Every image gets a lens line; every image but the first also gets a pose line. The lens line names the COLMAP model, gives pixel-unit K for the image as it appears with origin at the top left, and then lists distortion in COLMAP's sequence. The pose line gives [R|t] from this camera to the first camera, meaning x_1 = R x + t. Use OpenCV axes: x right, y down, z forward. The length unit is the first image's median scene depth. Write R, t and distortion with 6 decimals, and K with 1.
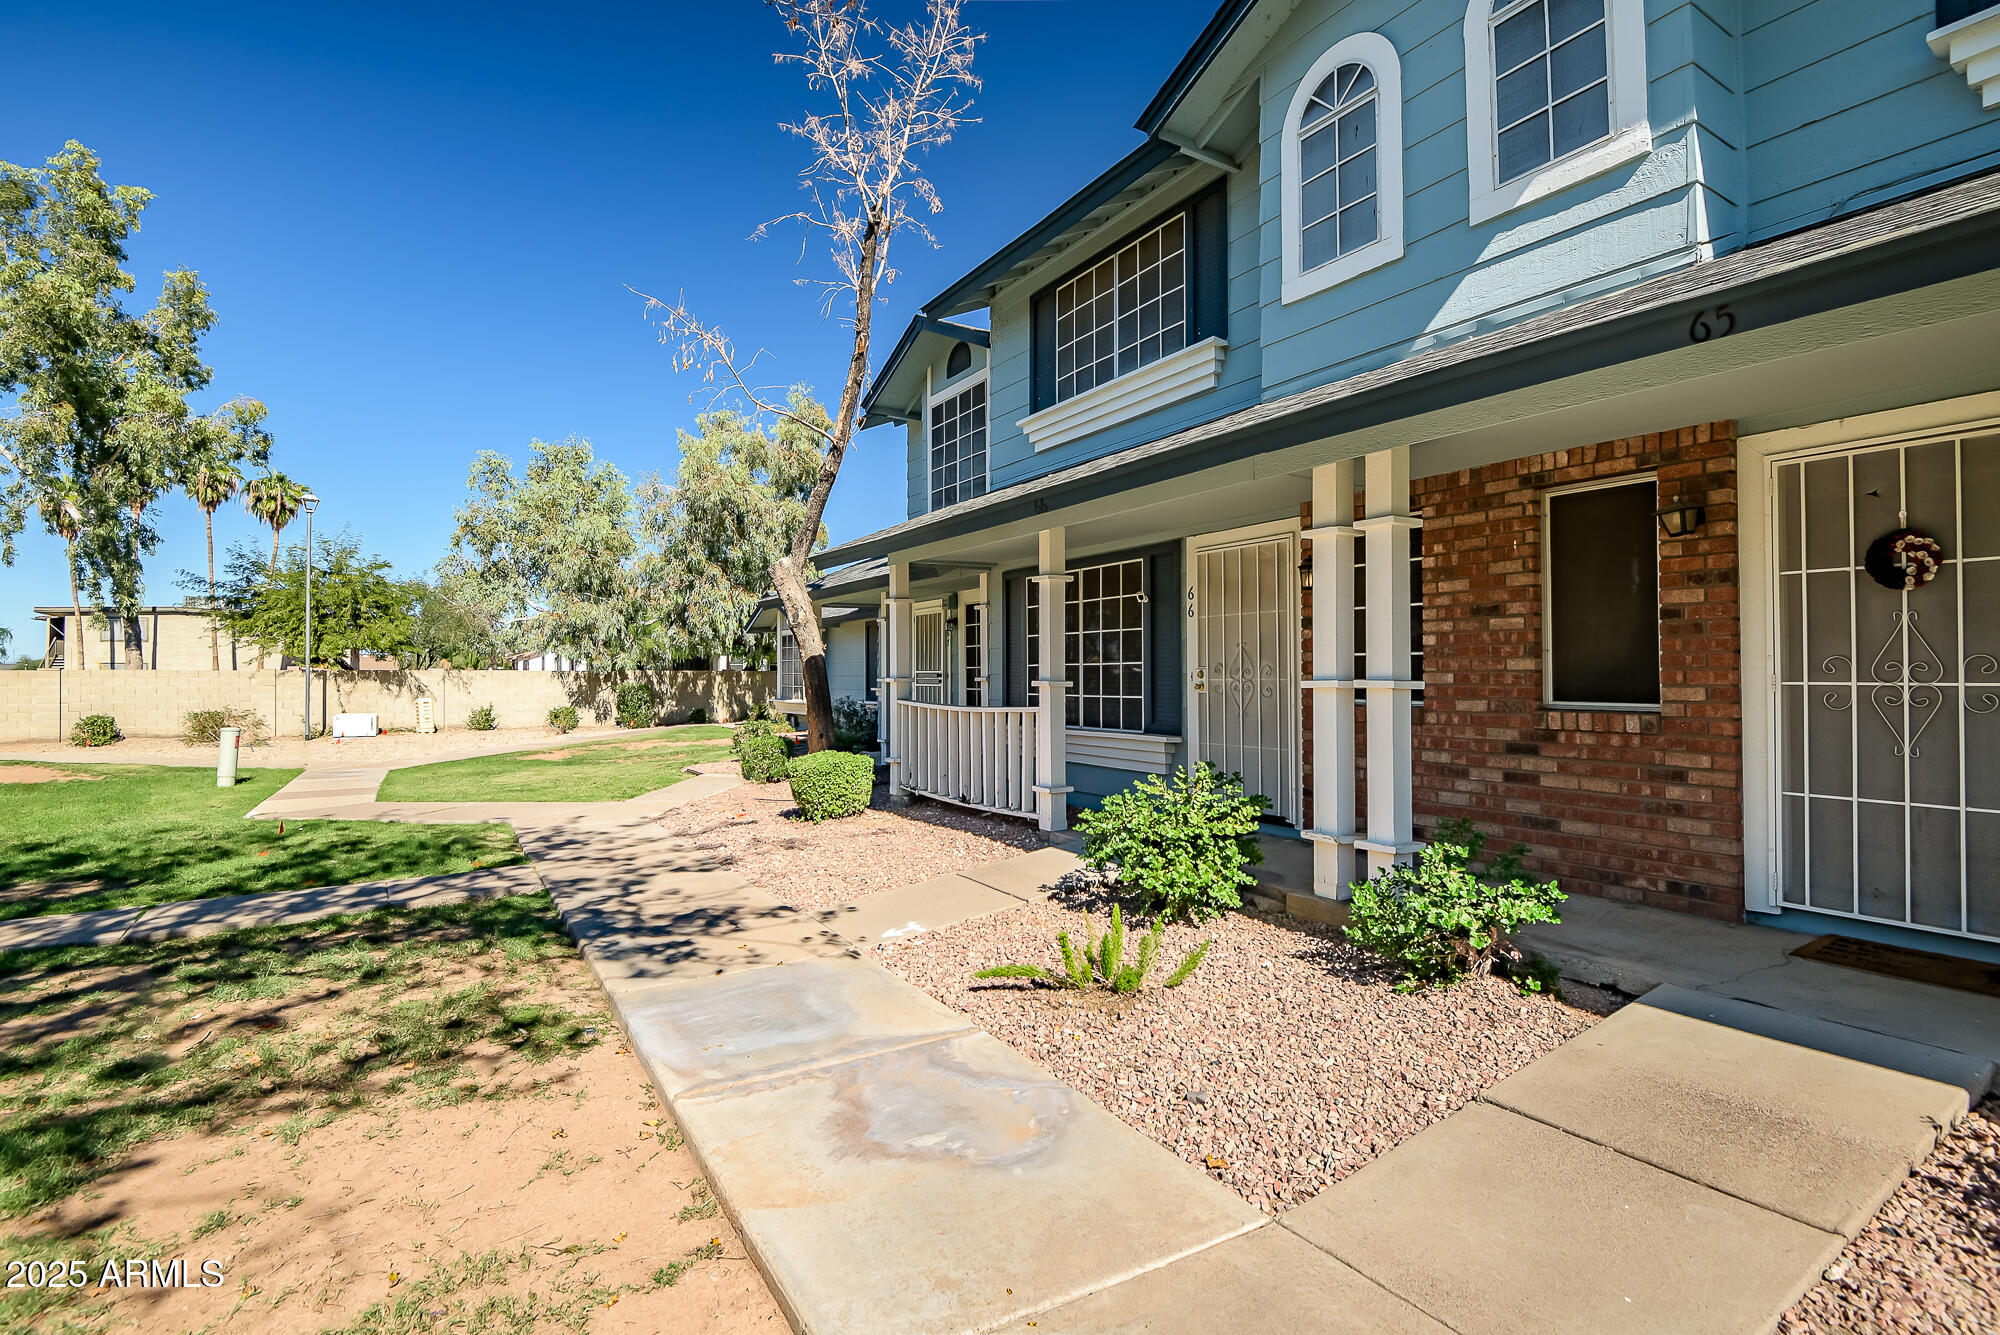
lens RADIAL K [[910.9, 0, 1002.5], [0, 910.9, 660.0], [0, 0, 1]] dist [0.020953, -0.019684]
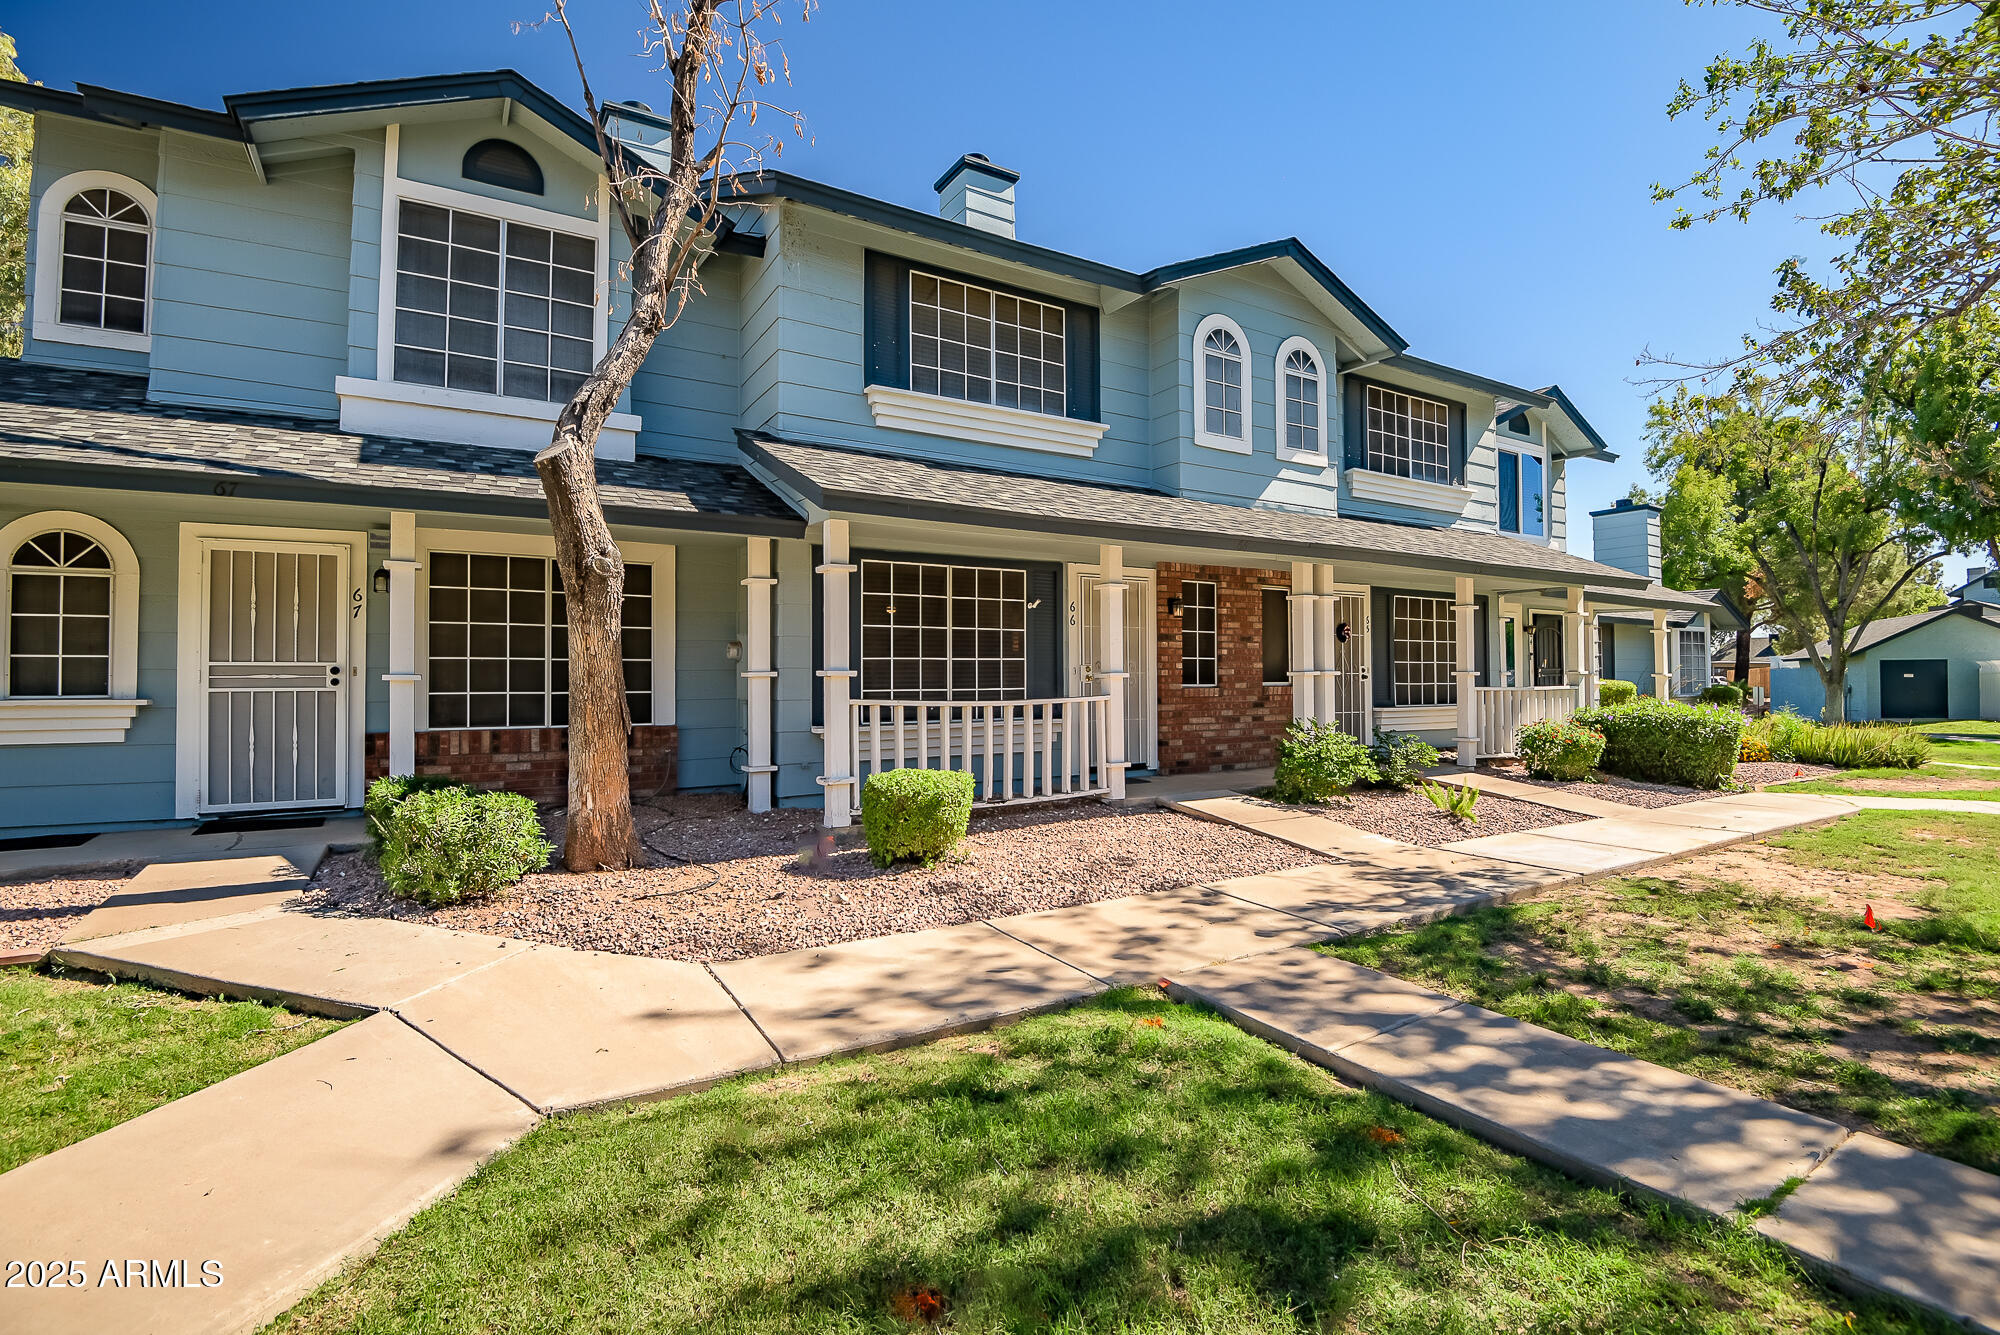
lens RADIAL K [[910.9, 0, 1002.5], [0, 910.9, 660.0], [0, 0, 1]] dist [0.020953, -0.019684]
pose [[0.028725, 0.017630, 0.999432, -1.459428], [-0.012238, 0.999776, -0.017285, 0.033636], [-0.999512, -0.011734, 0.028934, 1.417978]]
